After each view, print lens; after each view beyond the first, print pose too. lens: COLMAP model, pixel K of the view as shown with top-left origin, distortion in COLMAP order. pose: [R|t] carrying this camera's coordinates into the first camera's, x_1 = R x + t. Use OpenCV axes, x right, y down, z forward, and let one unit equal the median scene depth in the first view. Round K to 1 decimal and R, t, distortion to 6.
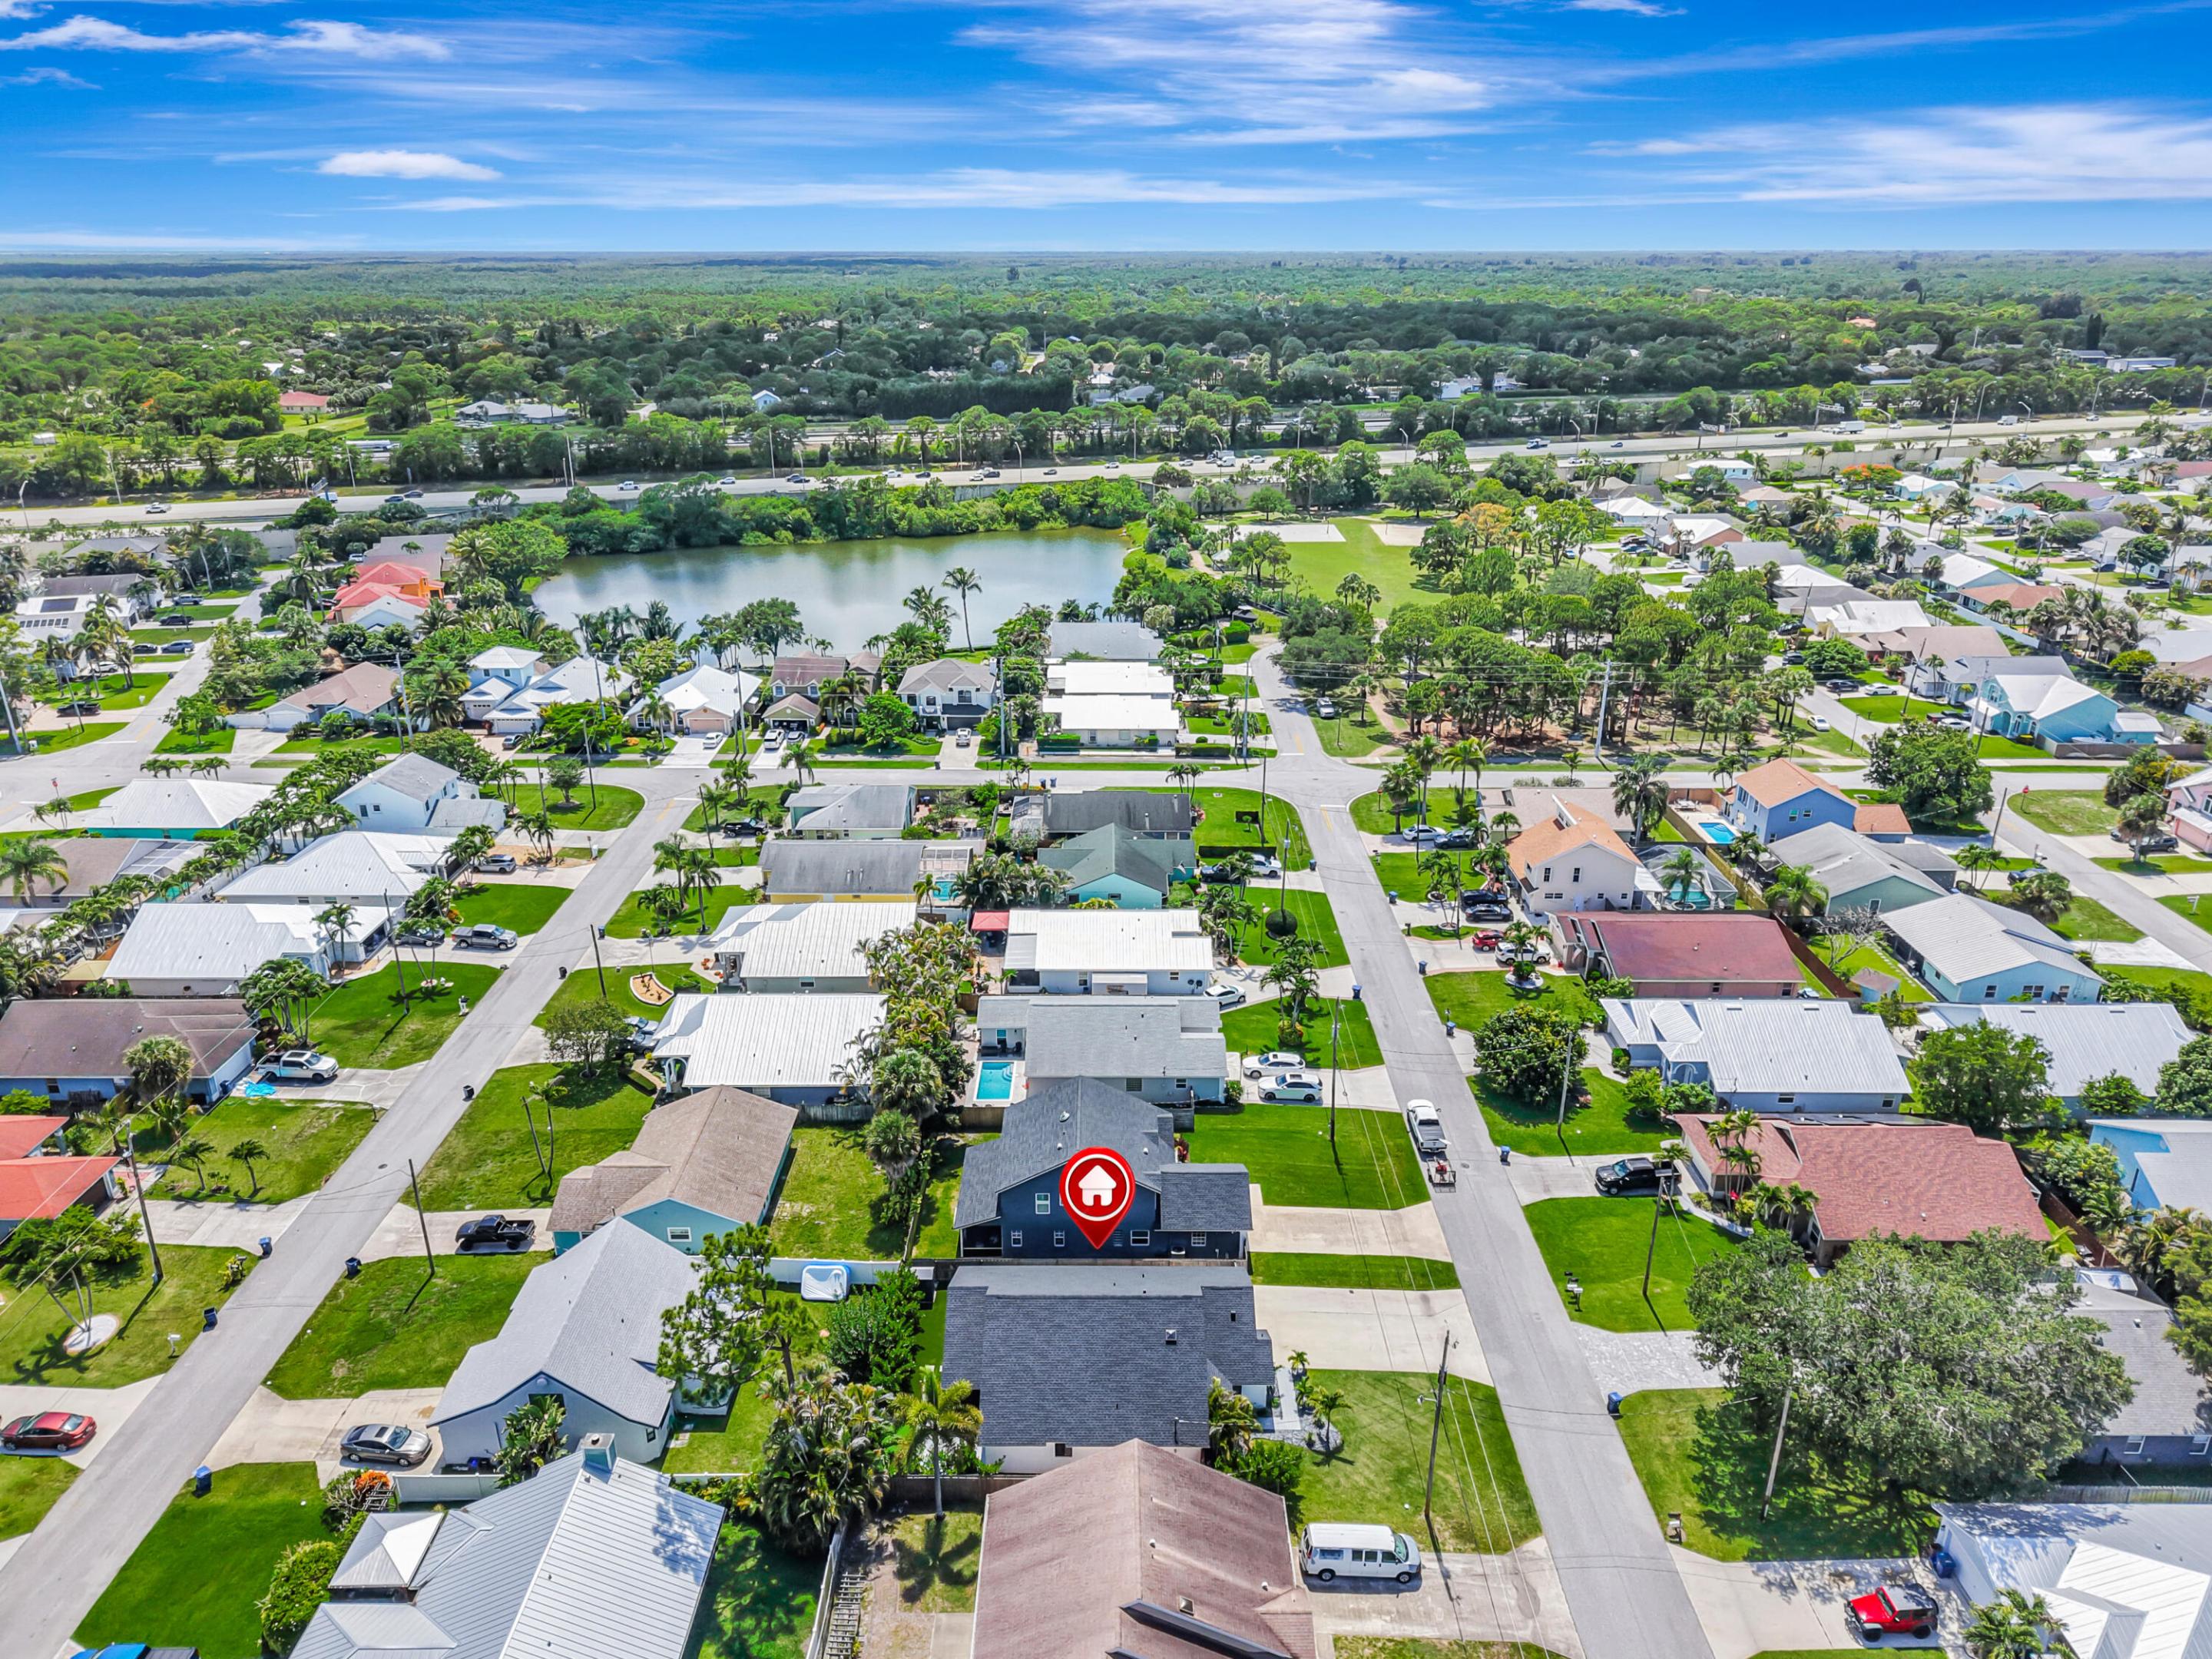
lens RADIAL K [[1518.0, 0, 1104.8], [0, 1518.0, 786.2], [0, 0, 1]] dist [0.043808, -0.053507]
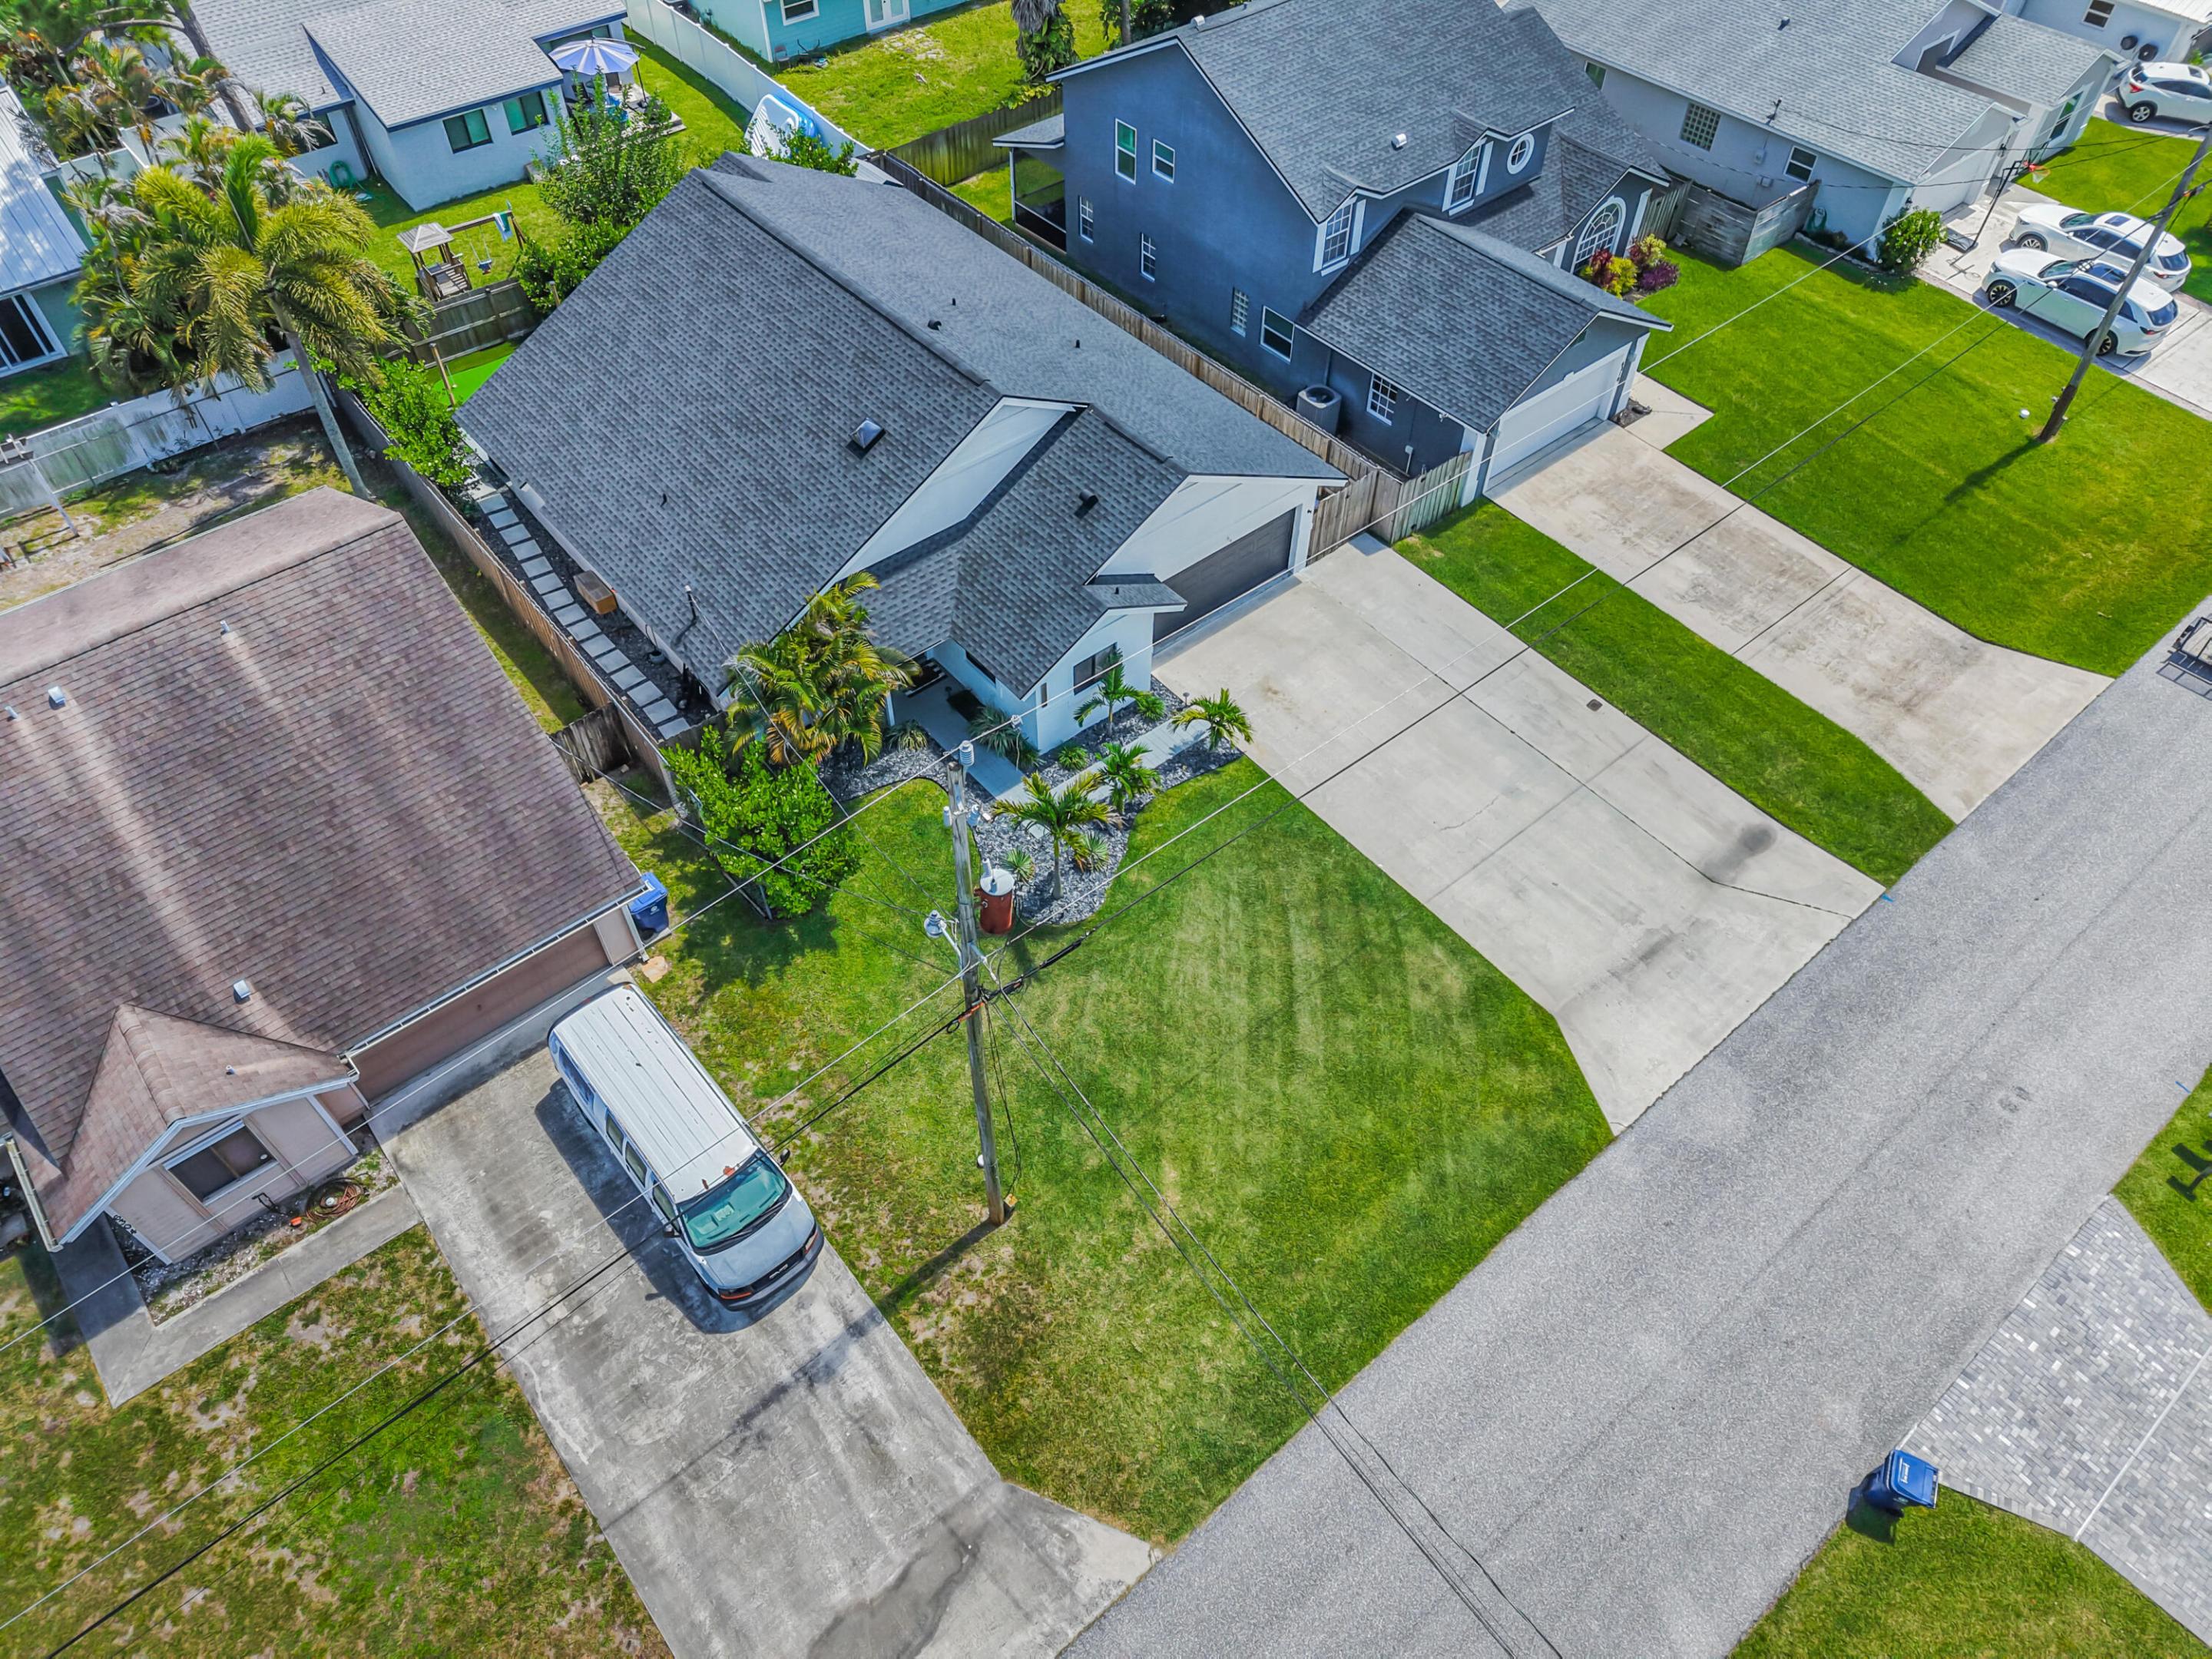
lens RADIAL K [[1484.1, 0, 1097.8], [0, 1484.1, 822.4], [0, 0, 1]] dist [0.015798, -0.005378]
pose [[0.641995, 0.584206, -0.496534, 0.258699], [-0.262105, 0.775829, 0.573925, 0.174021], [0.720516, -0.238313, 0.651202, 0.646308]]
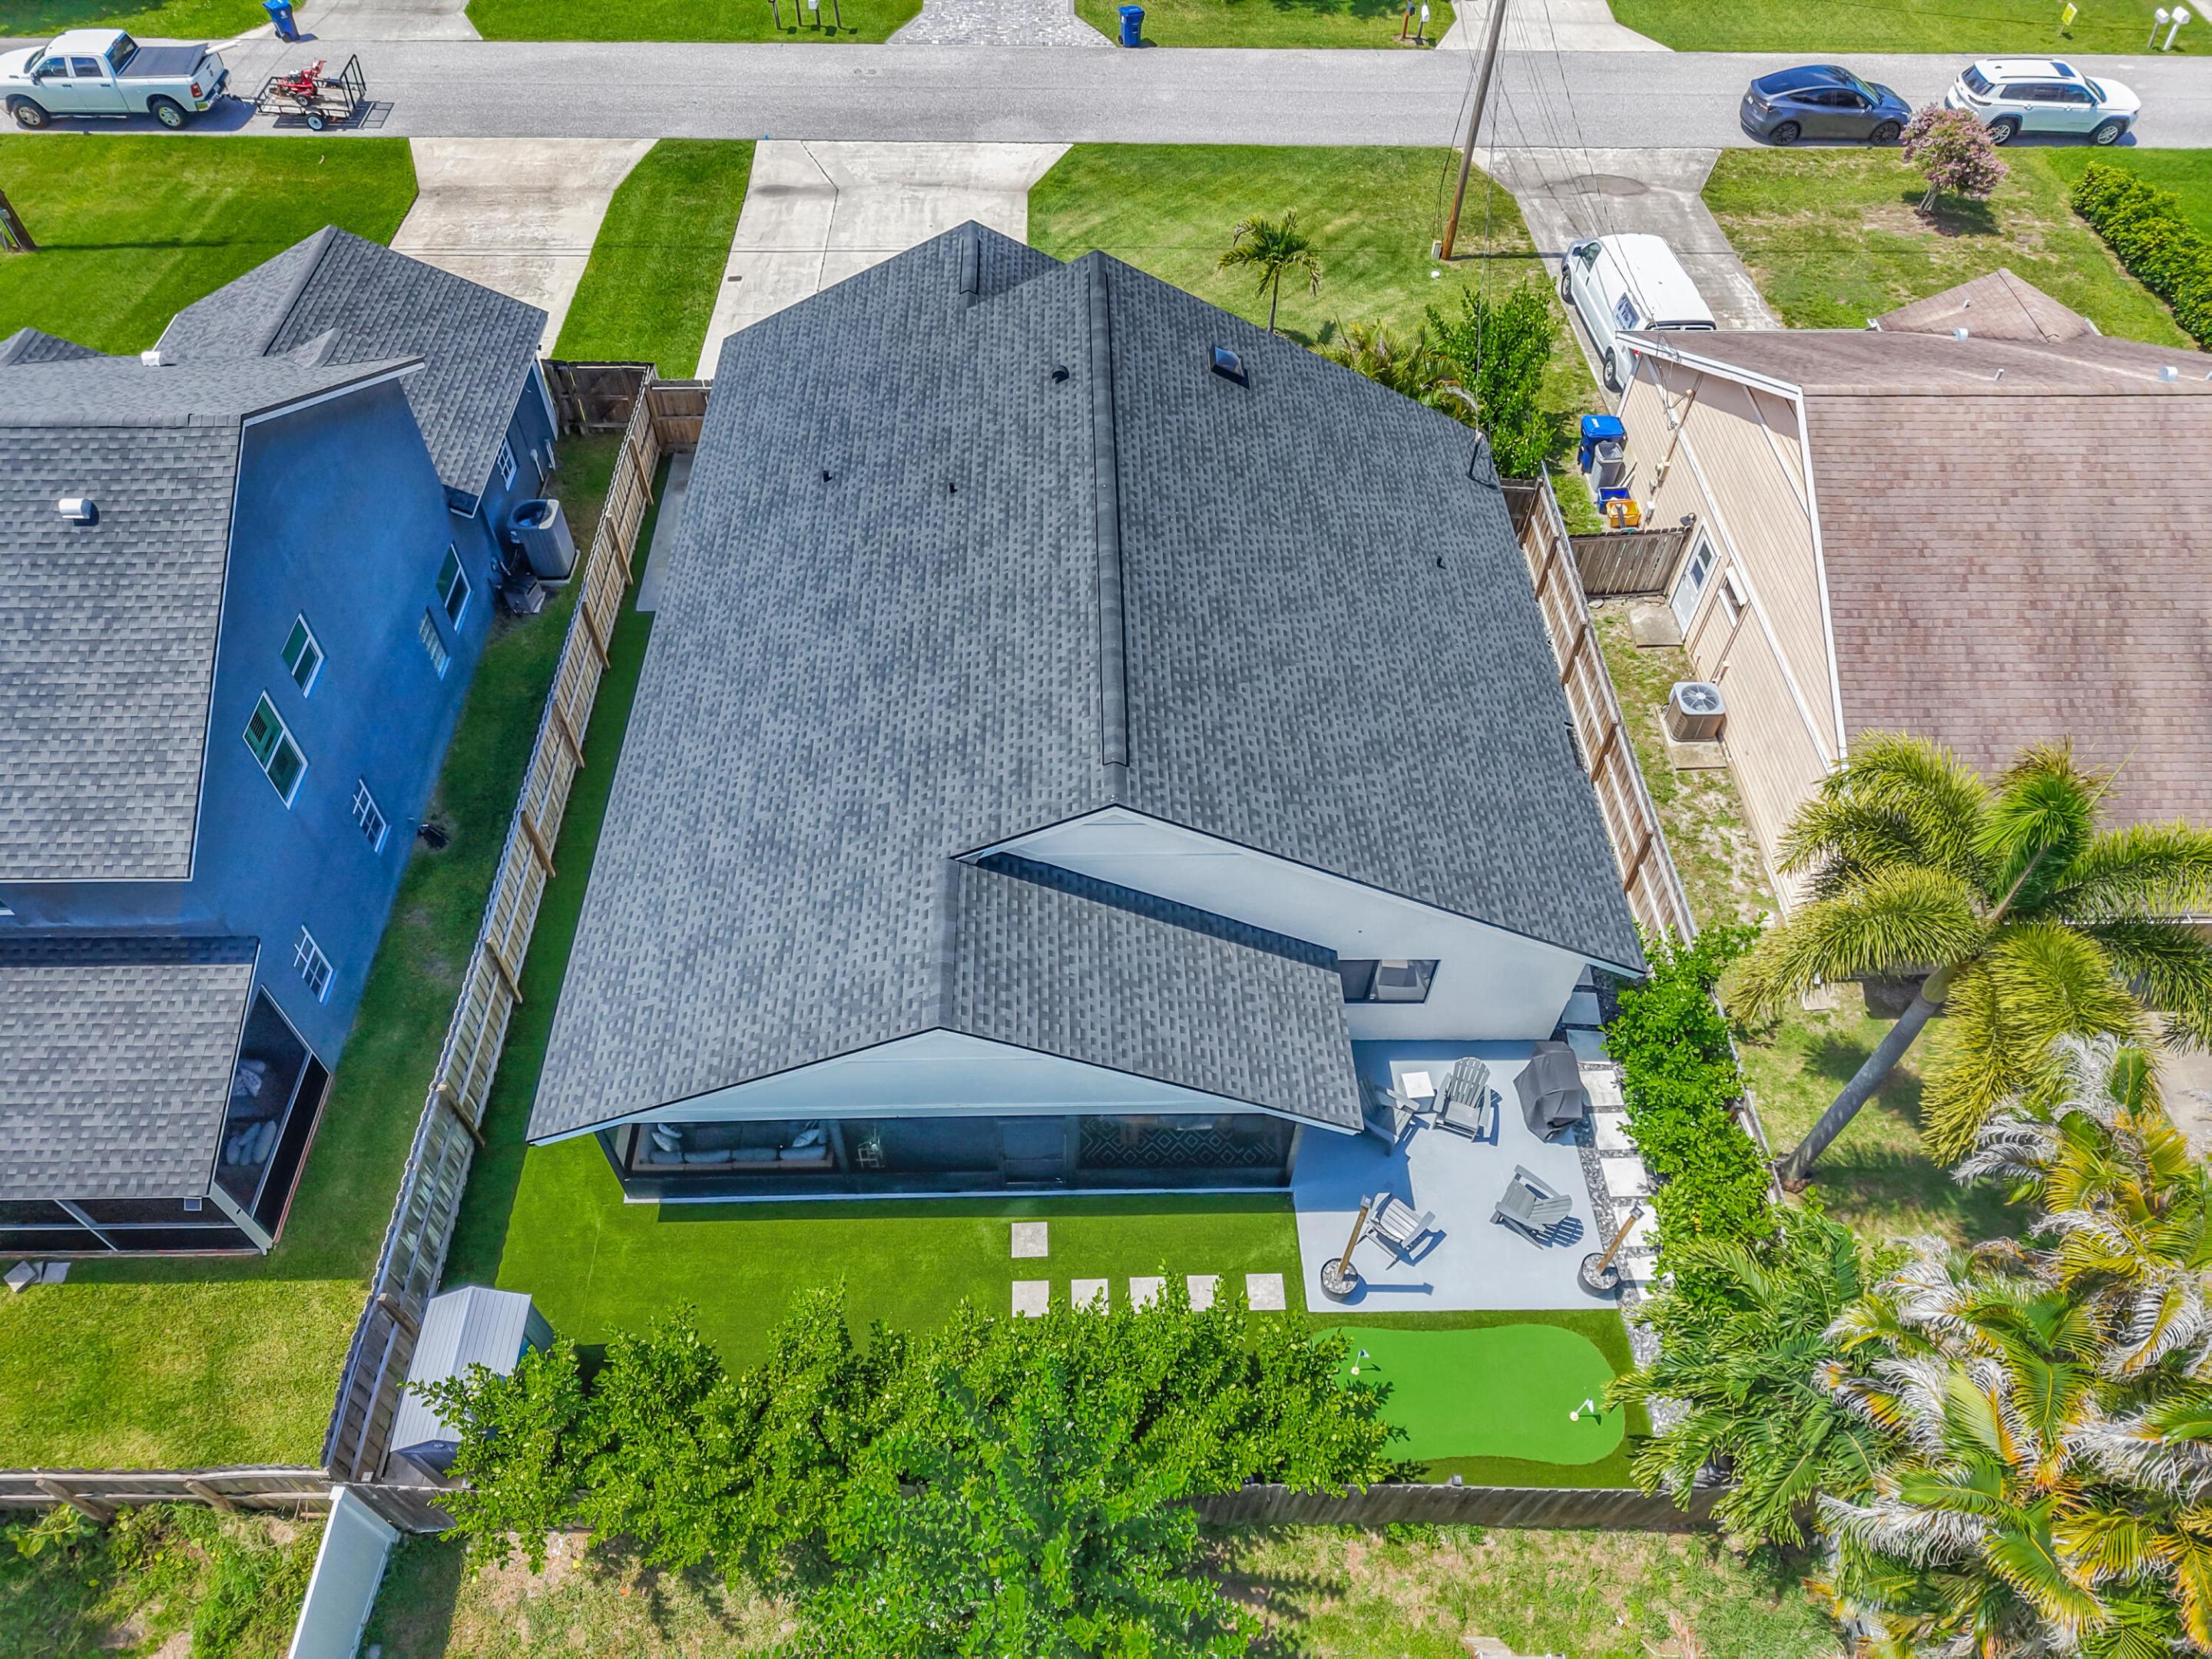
lens RADIAL K [[1484.1, 0, 1097.8], [0, 1484.1, 822.4], [0, 0, 1]] dist [0.015798, -0.005378]
pose [[-0.024908, -0.772050, 0.635073, -0.176185], [0.322495, 0.595102, 0.736105, 0.155349], [-0.946243, 0.223143, 0.234160, 0.805528]]
